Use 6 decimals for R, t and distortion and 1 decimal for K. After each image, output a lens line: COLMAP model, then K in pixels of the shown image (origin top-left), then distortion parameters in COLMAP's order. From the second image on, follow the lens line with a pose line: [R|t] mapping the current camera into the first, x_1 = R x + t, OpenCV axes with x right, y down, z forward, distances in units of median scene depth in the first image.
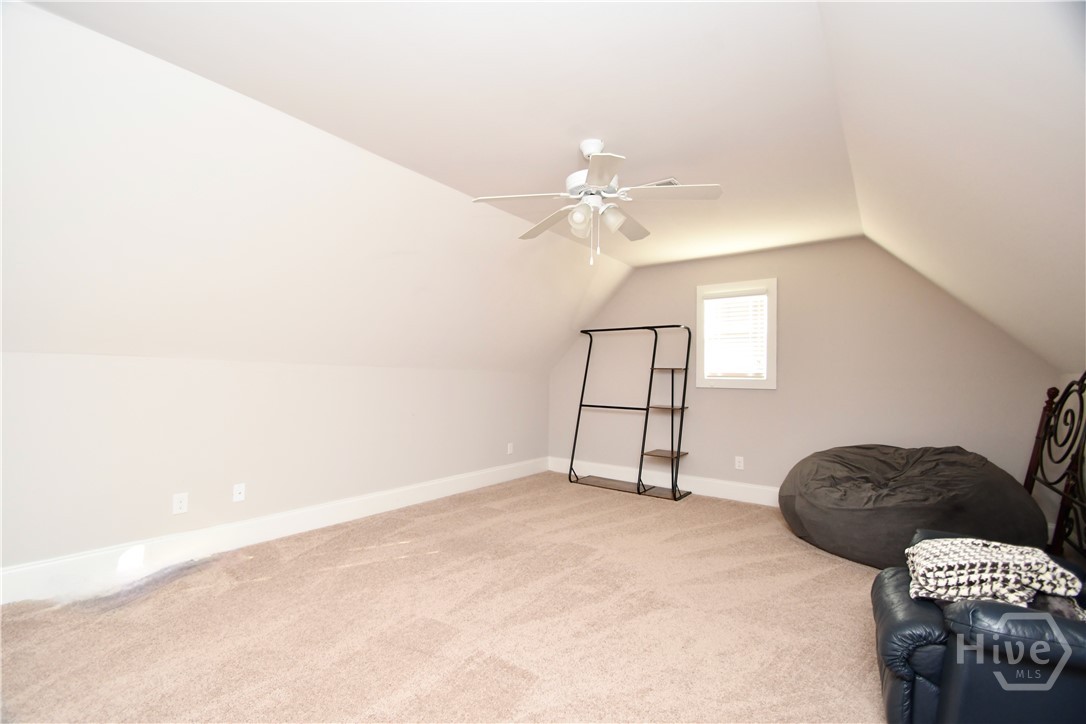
lens RADIAL K [[475.5, 0, 535.7], [0, 475.5, 364.6], [0, 0, 1]] dist [-0.002473, -0.000366]
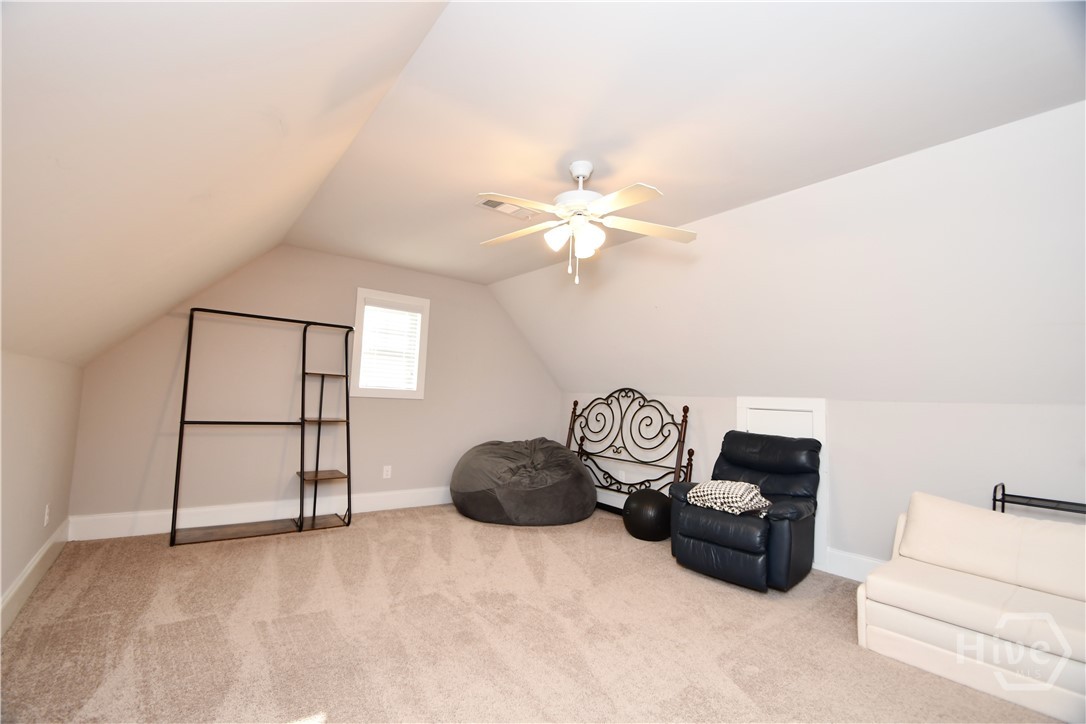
lens RADIAL K [[475.5, 0, 535.7], [0, 475.5, 364.6], [0, 0, 1]] dist [-0.002473, -0.000366]
pose [[0.273621, 0.065250, 0.959622, -0.456586], [-0.069621, 0.996423, -0.047901, 0.005295], [-0.959314, -0.053703, 0.277185, 0.418112]]
